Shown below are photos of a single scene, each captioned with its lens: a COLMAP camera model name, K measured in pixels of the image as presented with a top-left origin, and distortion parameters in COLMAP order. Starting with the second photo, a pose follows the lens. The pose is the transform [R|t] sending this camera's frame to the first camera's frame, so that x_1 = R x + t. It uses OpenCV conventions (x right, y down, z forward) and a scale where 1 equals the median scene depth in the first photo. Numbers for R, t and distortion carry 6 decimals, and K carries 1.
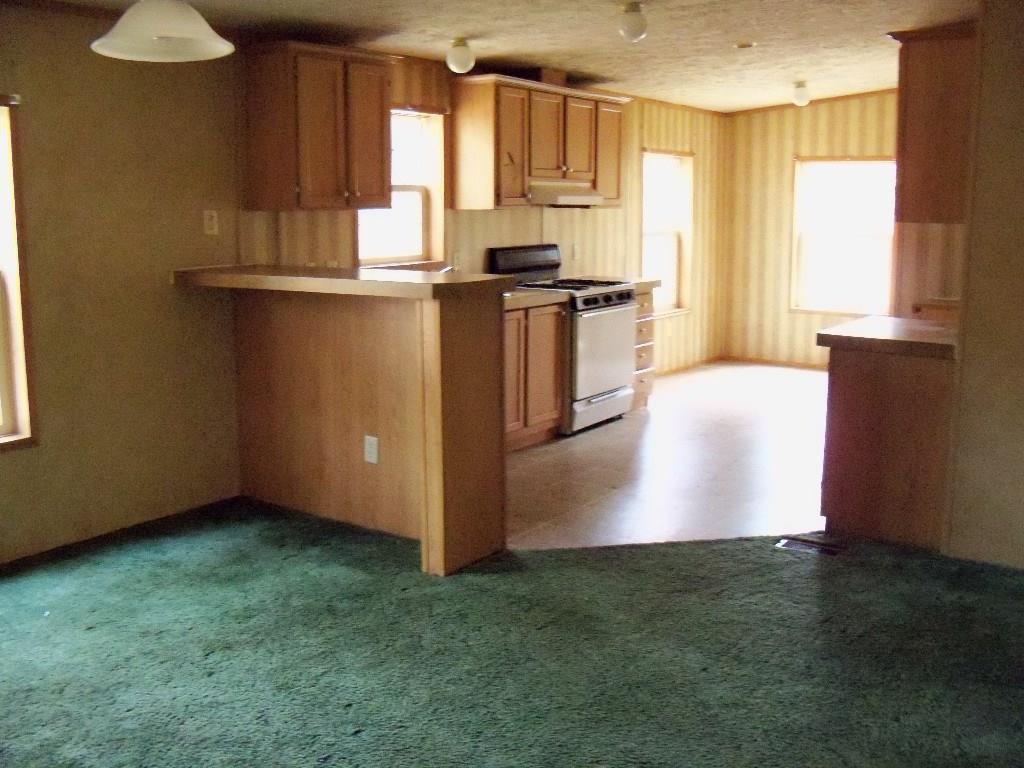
lens RADIAL K [[1064.7, 0, 523.9], [0, 1064.7, 385.4], [0, 0, 1]] dist [-0.229695, 0.272850]
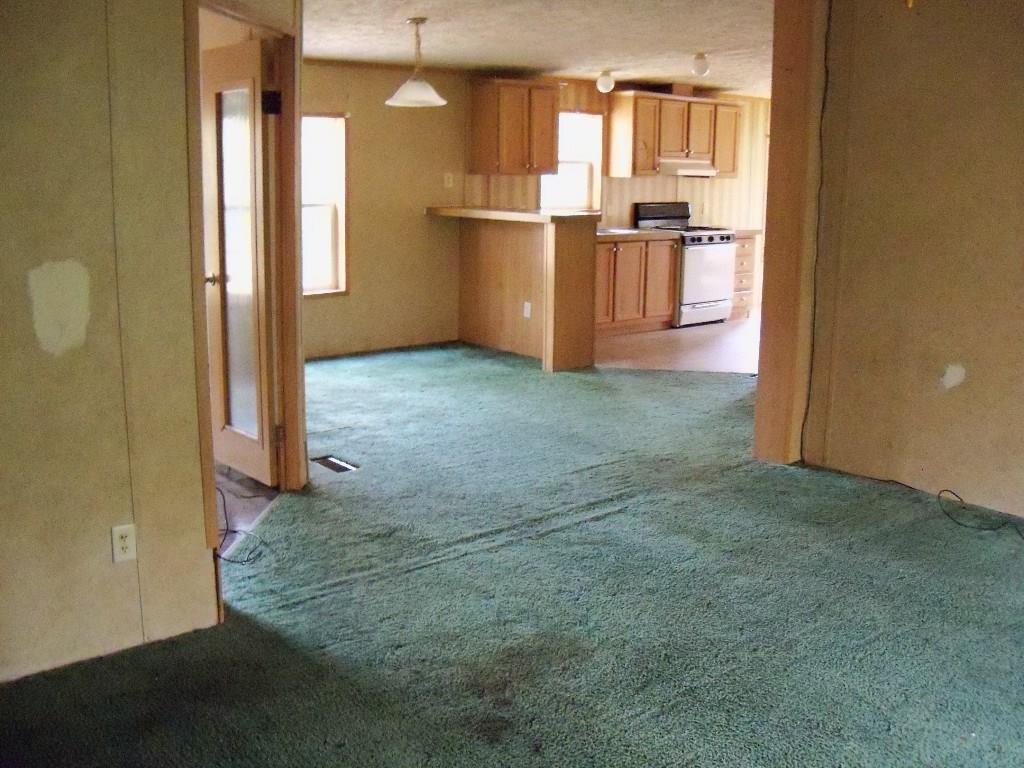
lens RADIAL K [[1064.7, 0, 523.9], [0, 1064.7, 385.4], [0, 0, 1]] dist [-0.229695, 0.272850]
pose [[0.964573, 0.067849, -0.254944, 0.237827], [-0.059030, 0.997368, 0.042093, 0.084511], [0.257129, -0.025552, 0.966039, -0.553192]]
